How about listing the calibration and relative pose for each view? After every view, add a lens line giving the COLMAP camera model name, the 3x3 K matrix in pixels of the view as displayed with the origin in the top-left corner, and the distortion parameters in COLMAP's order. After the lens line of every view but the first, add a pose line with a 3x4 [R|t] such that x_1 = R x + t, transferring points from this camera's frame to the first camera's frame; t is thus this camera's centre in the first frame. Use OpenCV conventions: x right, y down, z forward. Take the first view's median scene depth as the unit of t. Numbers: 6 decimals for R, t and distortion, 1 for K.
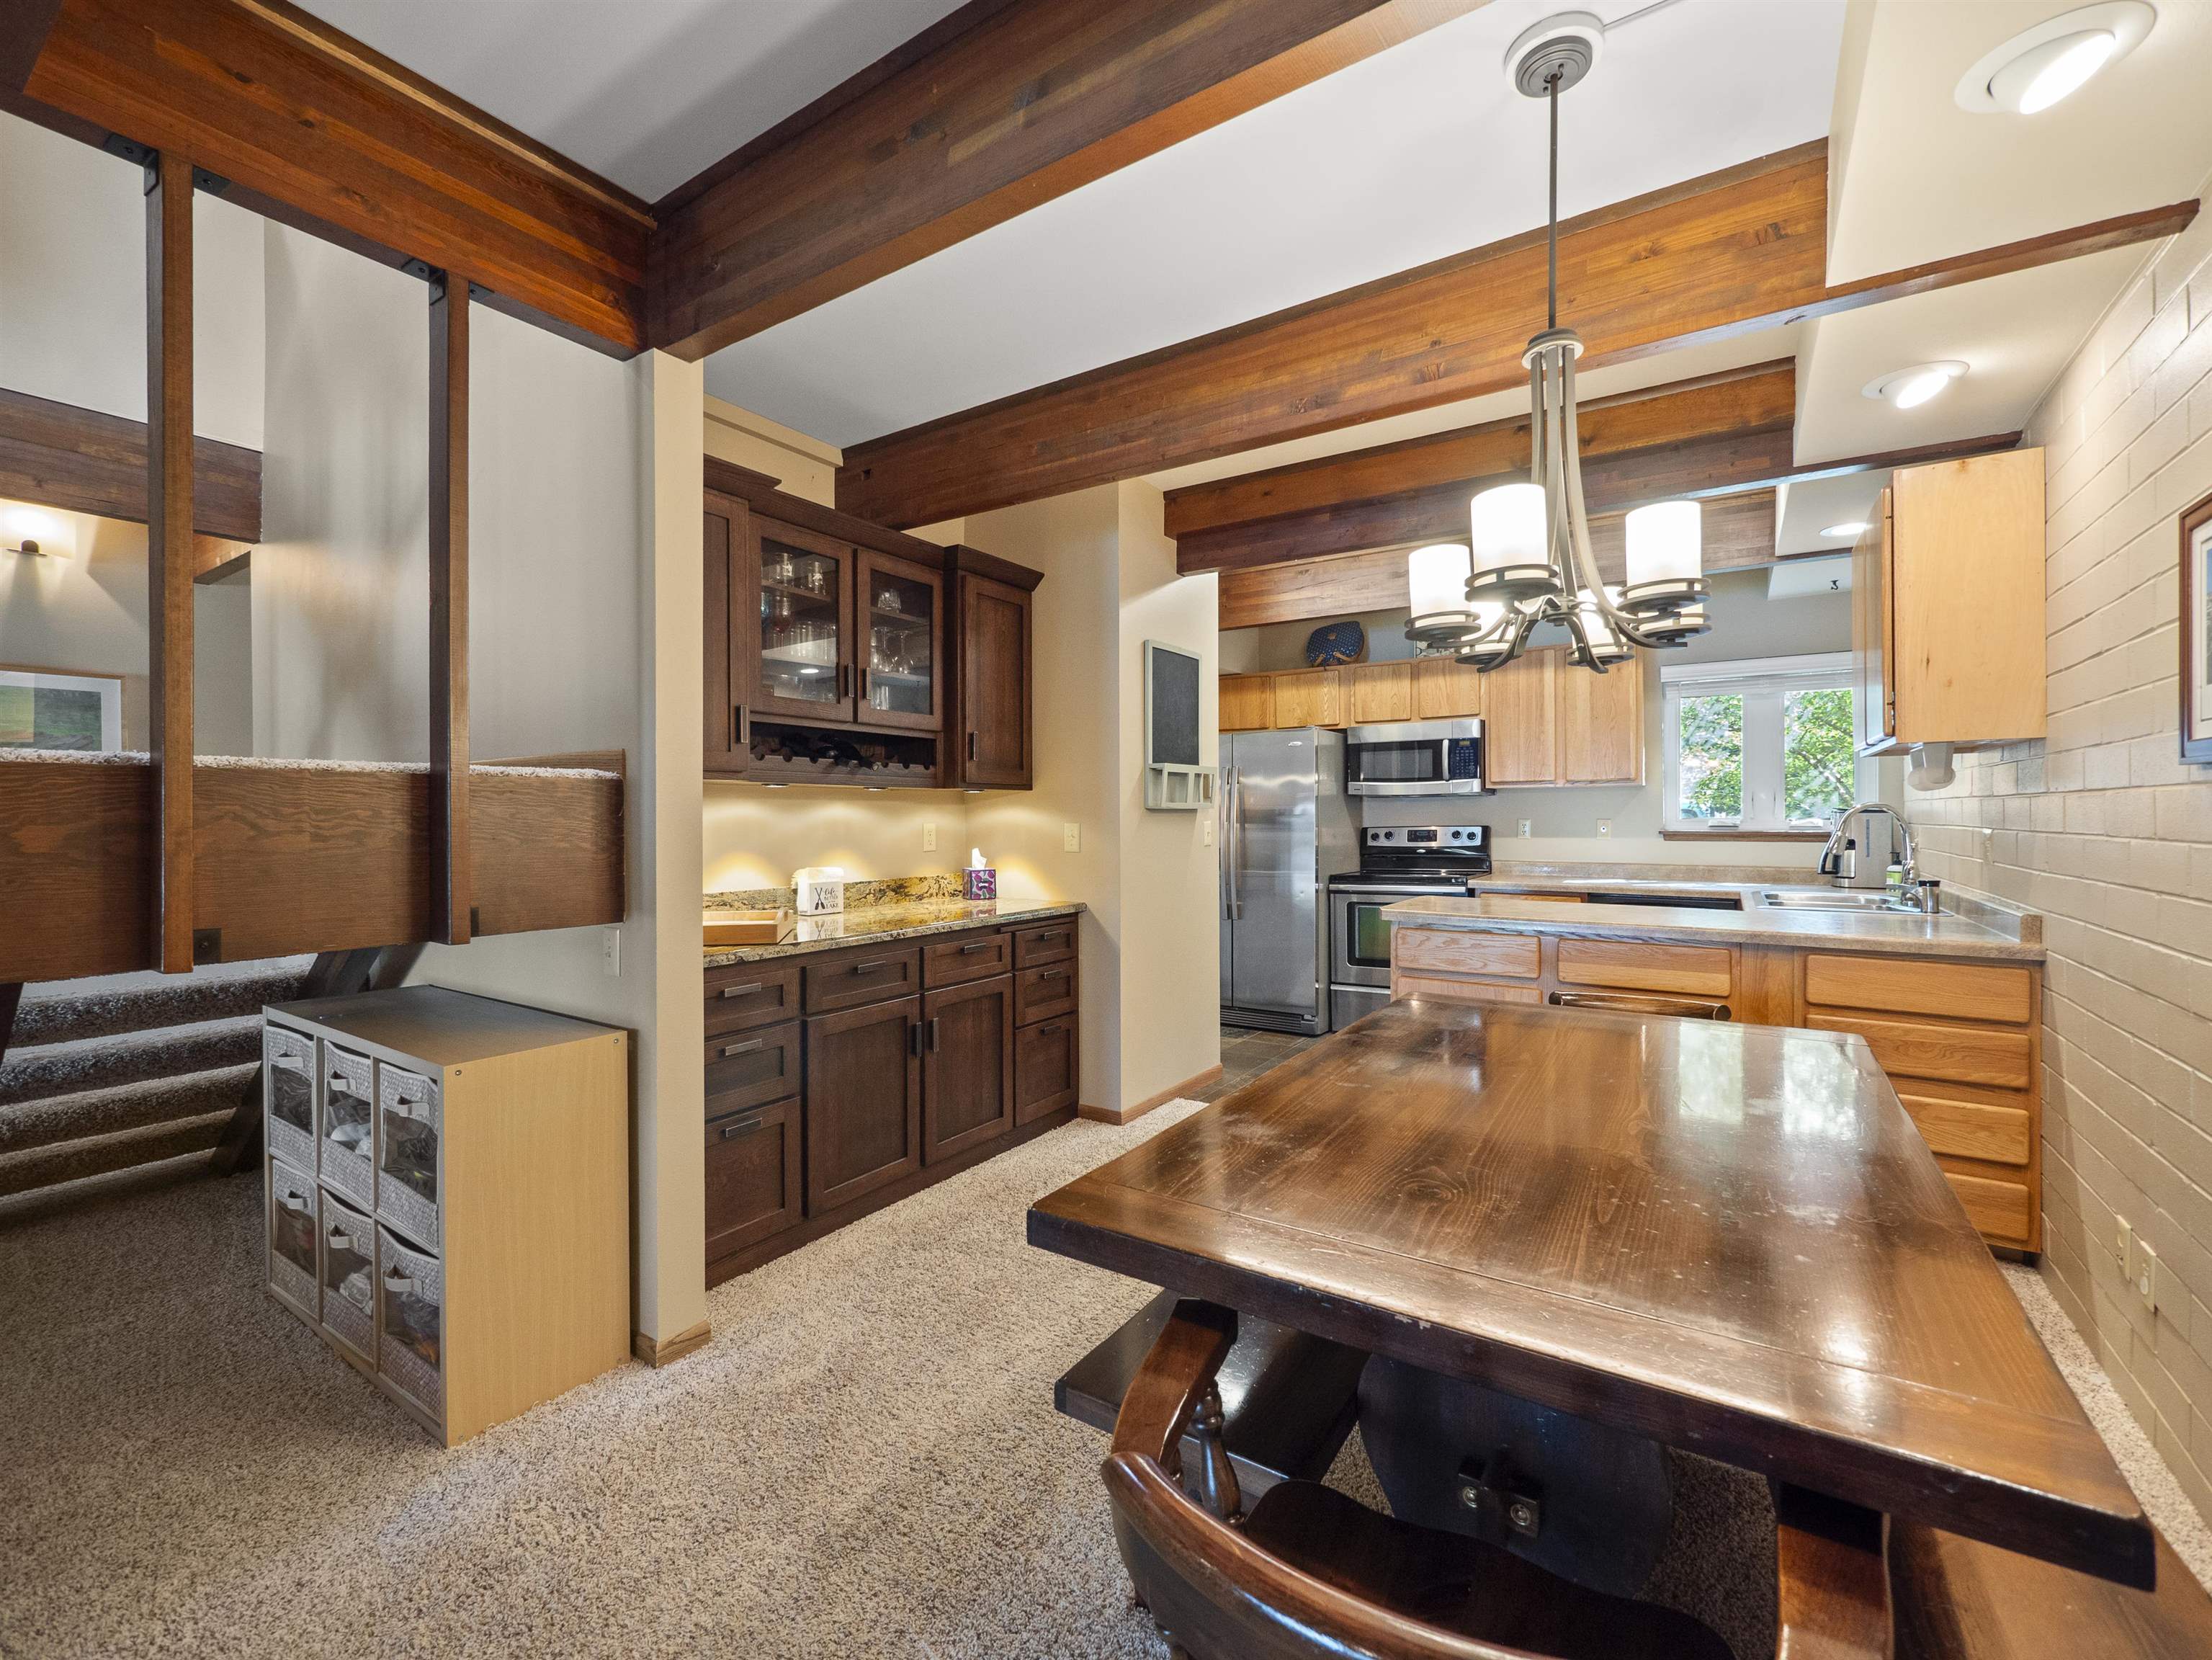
lens RADIAL K [[949.1, 0, 1106.8], [0, 949.1, 808.4], [0, 0, 1]] dist [-0.001825, 0.000512]
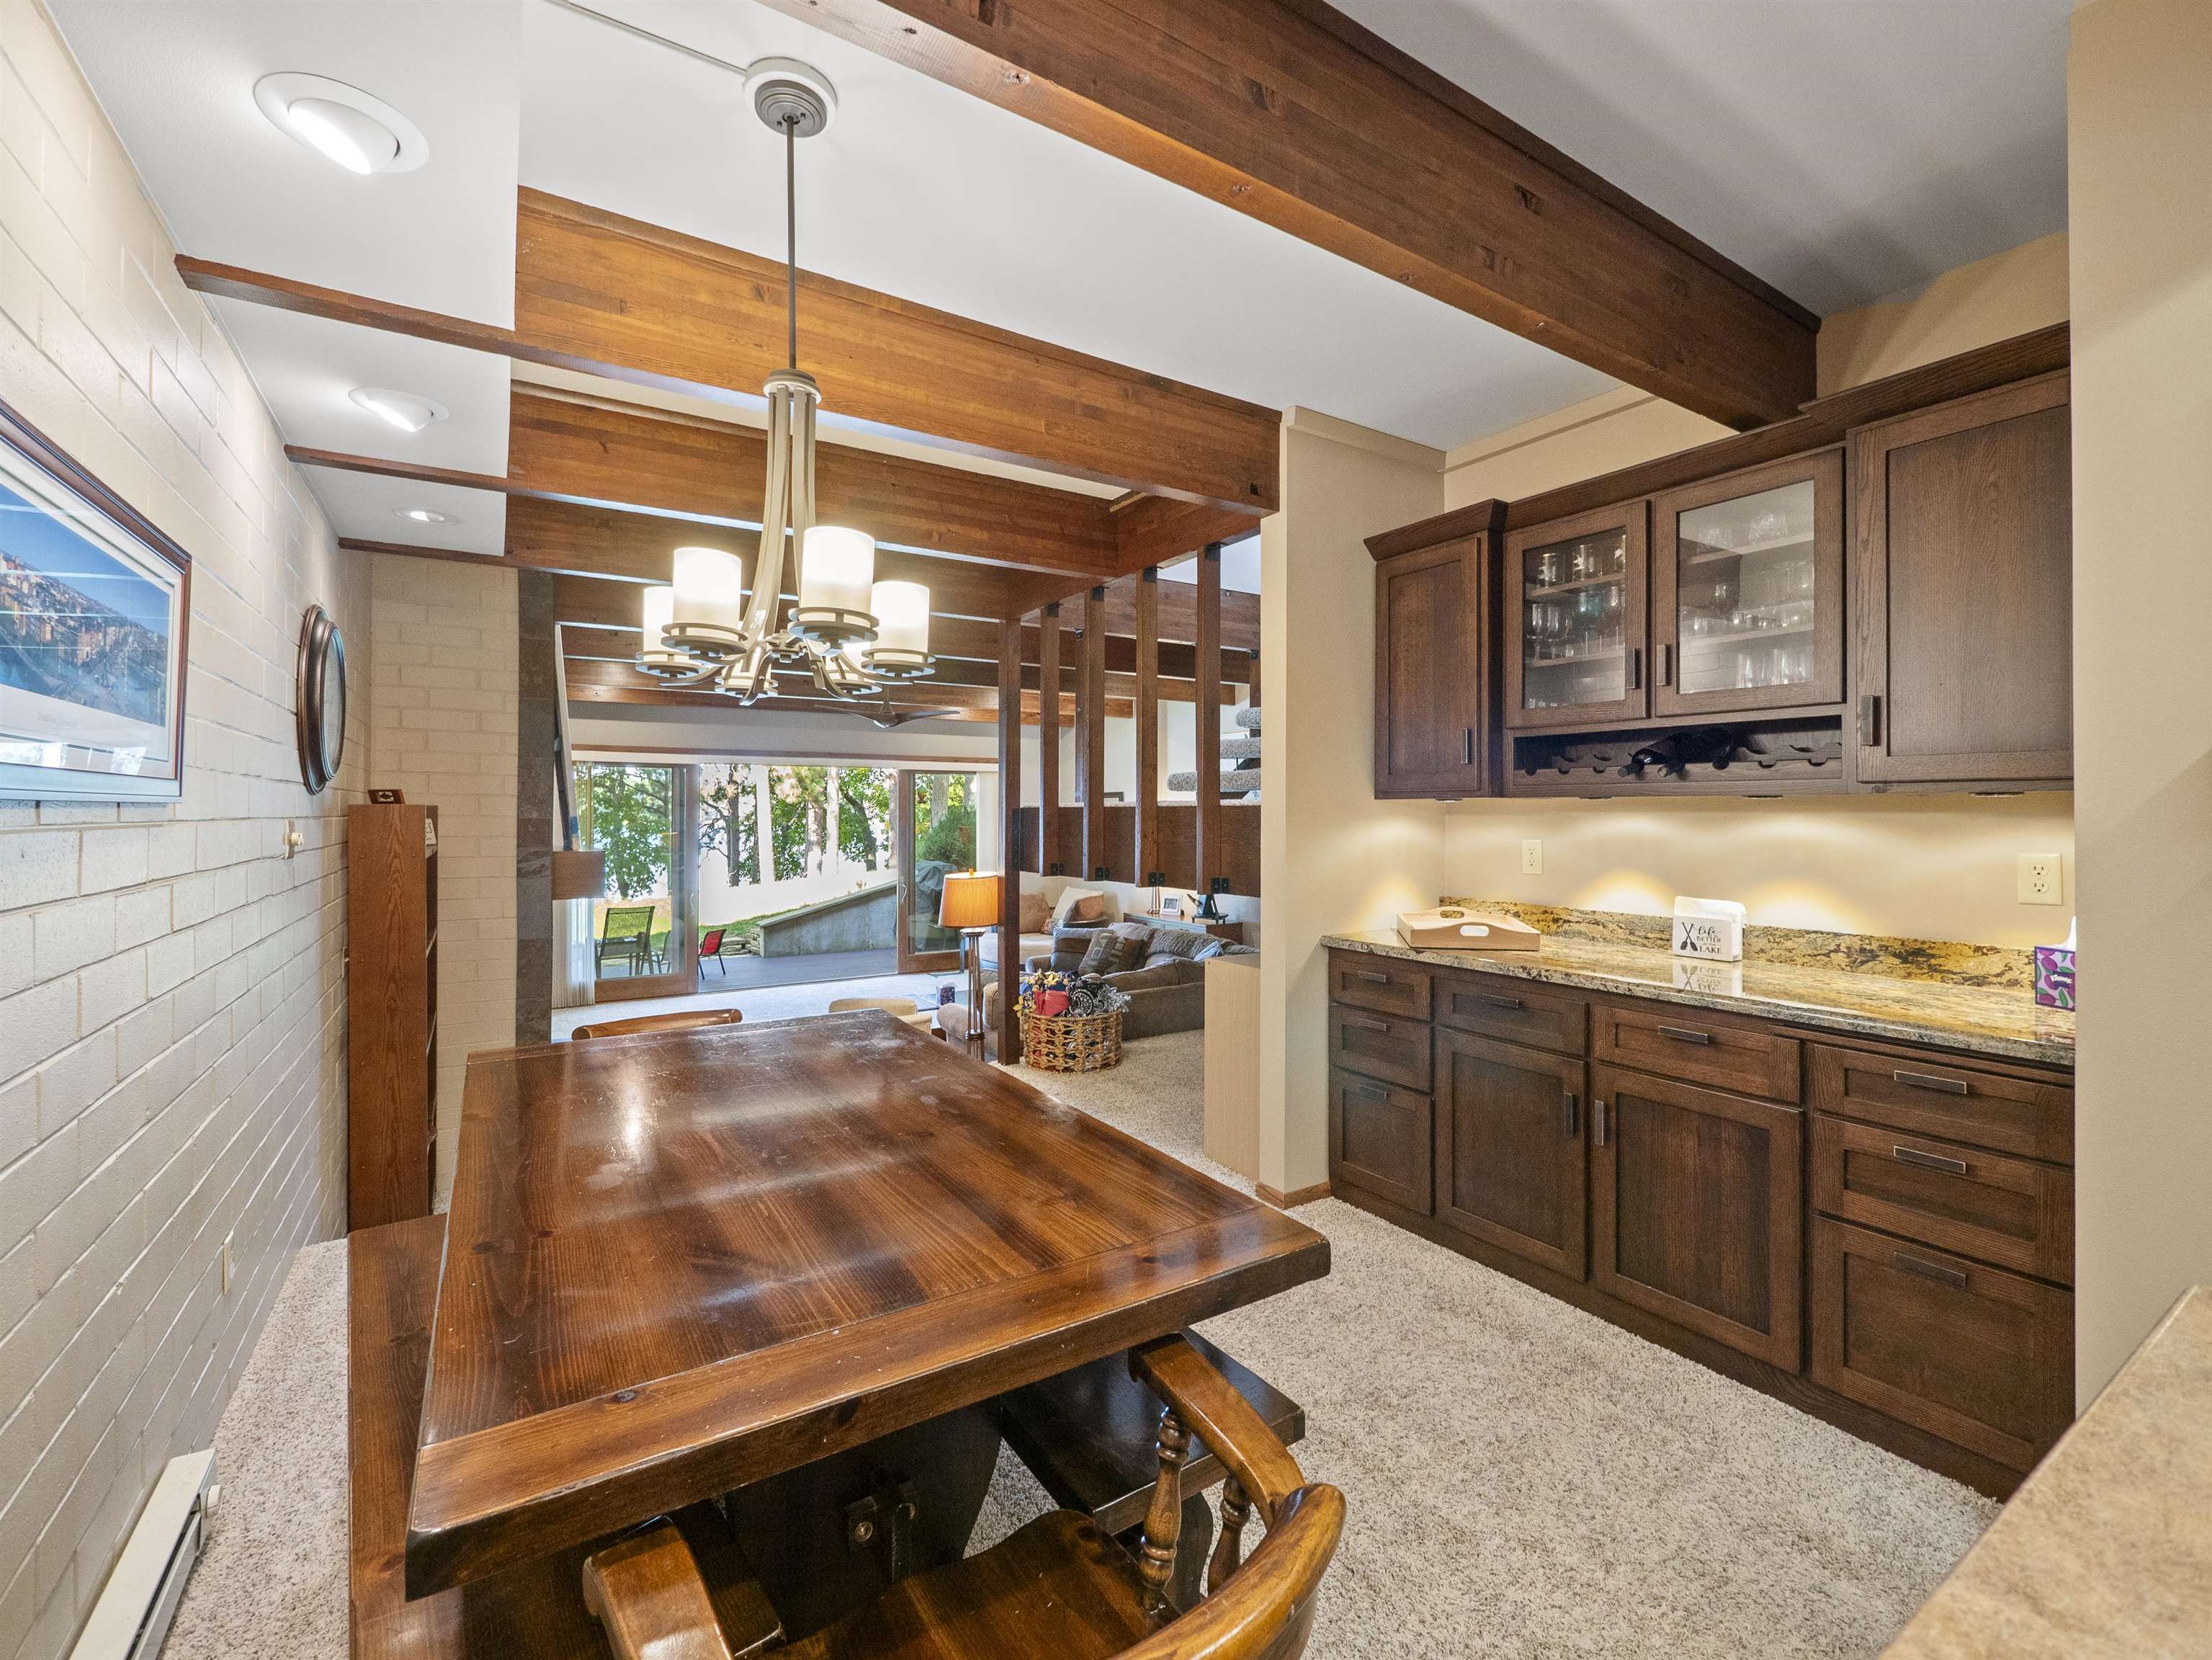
lens RADIAL K [[949.1, 0, 1106.8], [0, 949.1, 808.4], [0, 0, 1]] dist [-0.001825, 0.000512]
pose [[-0.403588, -0.003354, -0.914935, 0.629144], [0.005271, 0.999968, -0.005991, -0.011110], [0.914926, -0.007241, -0.403557, 0.875489]]
